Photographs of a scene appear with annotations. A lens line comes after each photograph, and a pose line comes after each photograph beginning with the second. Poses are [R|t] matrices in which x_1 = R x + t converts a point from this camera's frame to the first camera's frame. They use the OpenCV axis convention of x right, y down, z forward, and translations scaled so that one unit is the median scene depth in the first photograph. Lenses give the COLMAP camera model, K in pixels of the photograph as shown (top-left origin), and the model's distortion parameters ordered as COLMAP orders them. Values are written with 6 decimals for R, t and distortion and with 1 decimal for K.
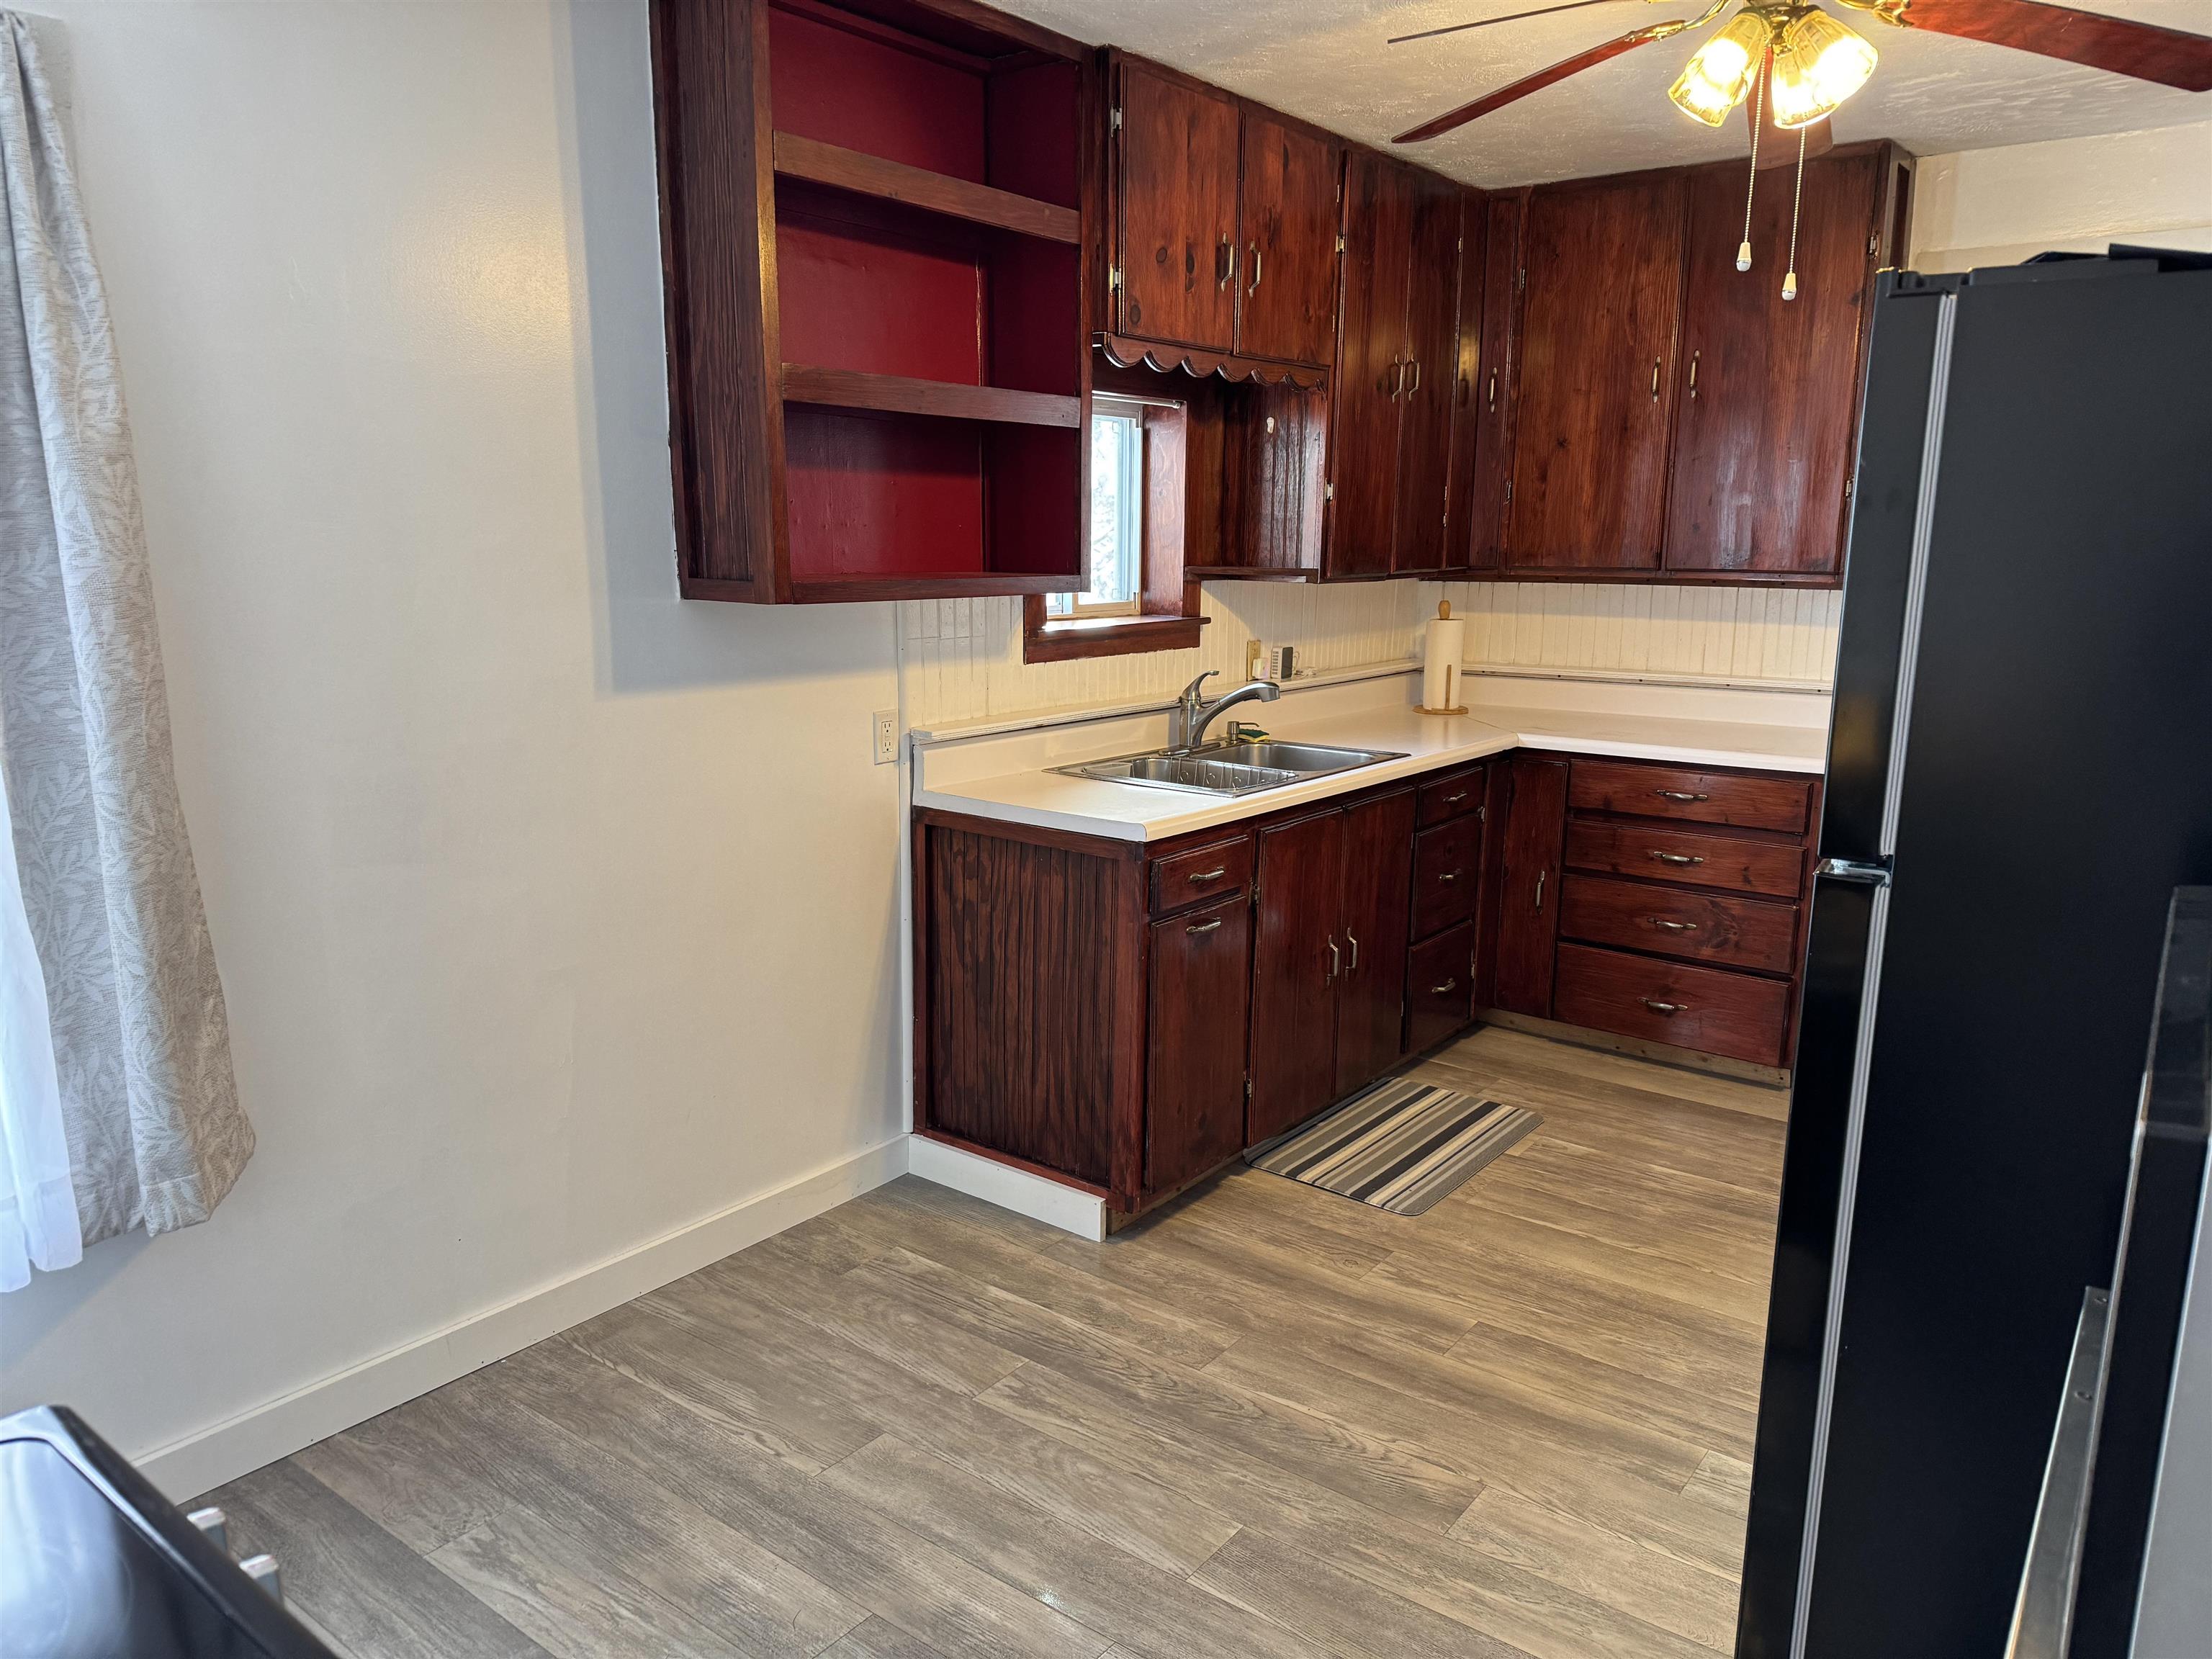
lens RADIAL K [[1557.2, 0, 1091.6], [0, 1557.2, 844.9], [0, 0, 1]] dist [0.064982, -0.077884]
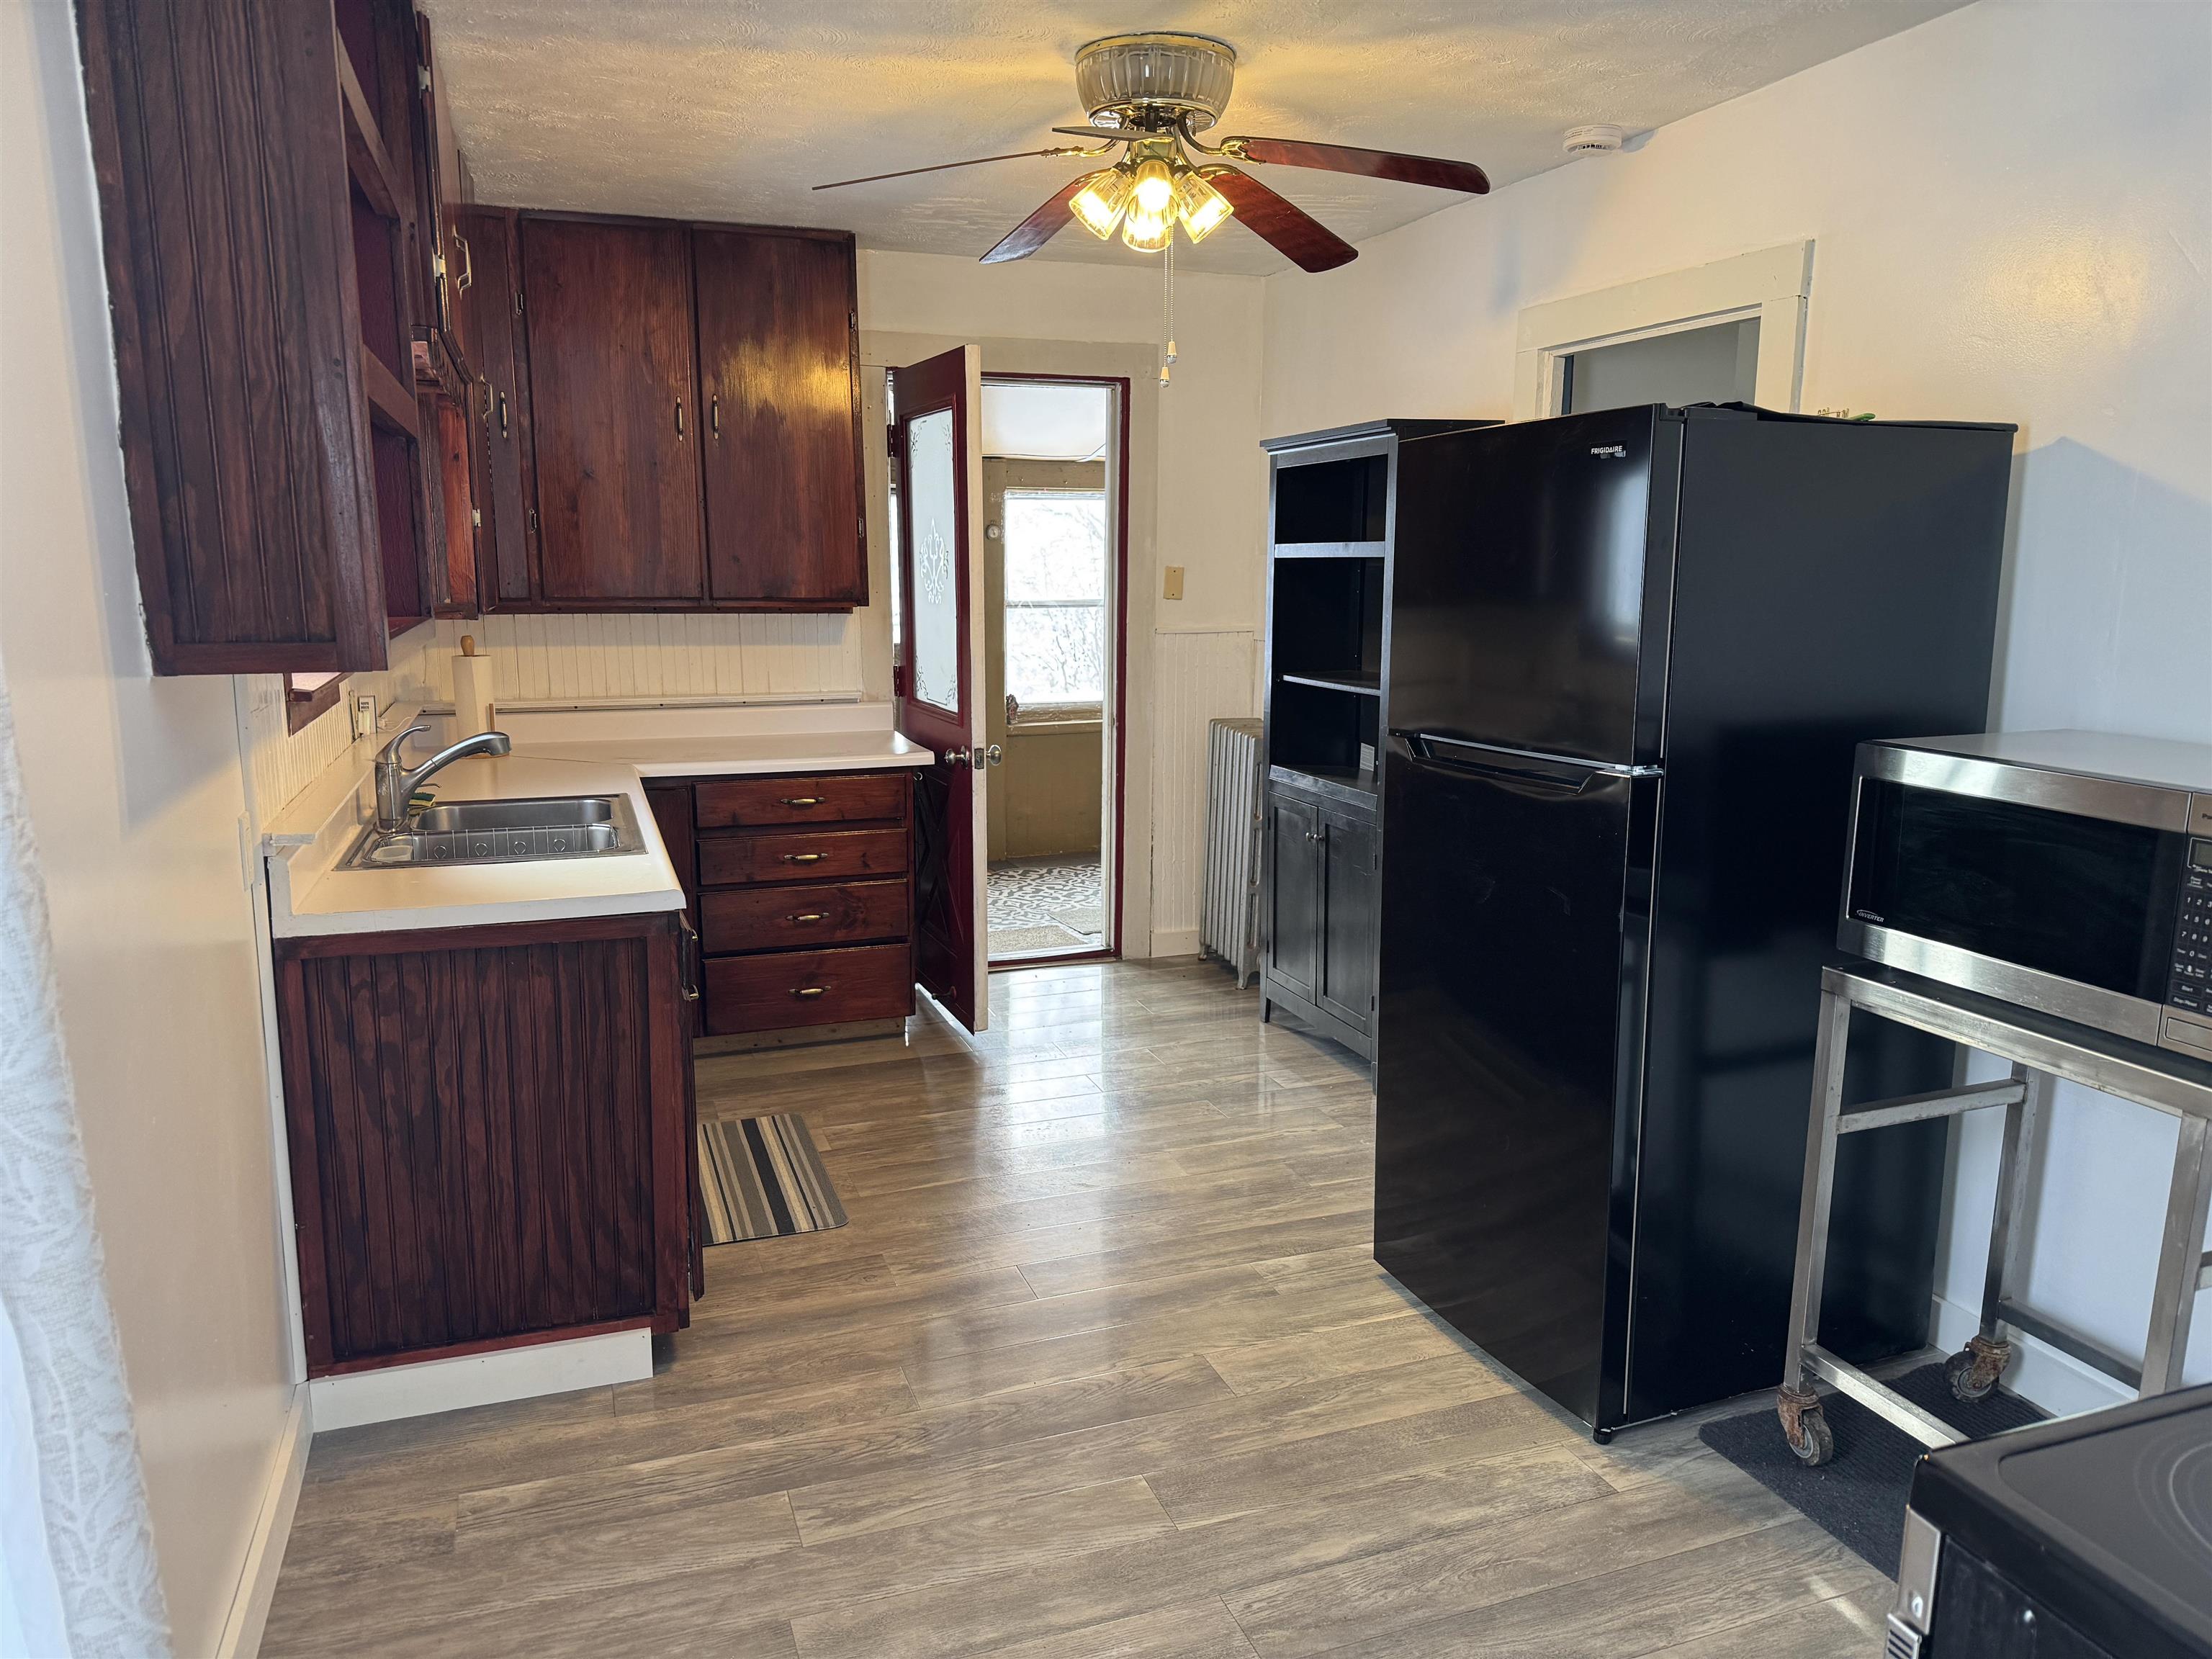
lens RADIAL K [[1557.2, 0, 1128.3], [0, 1557.2, 852.7], [0, 0, 1]] dist [0.064982, -0.077884]
pose [[0.528070, -0.165349, 0.832948, -0.493272], [0.175138, 0.980980, 0.083701, -0.055117], [-0.830945, 0.101681, 0.546984, 0.244568]]
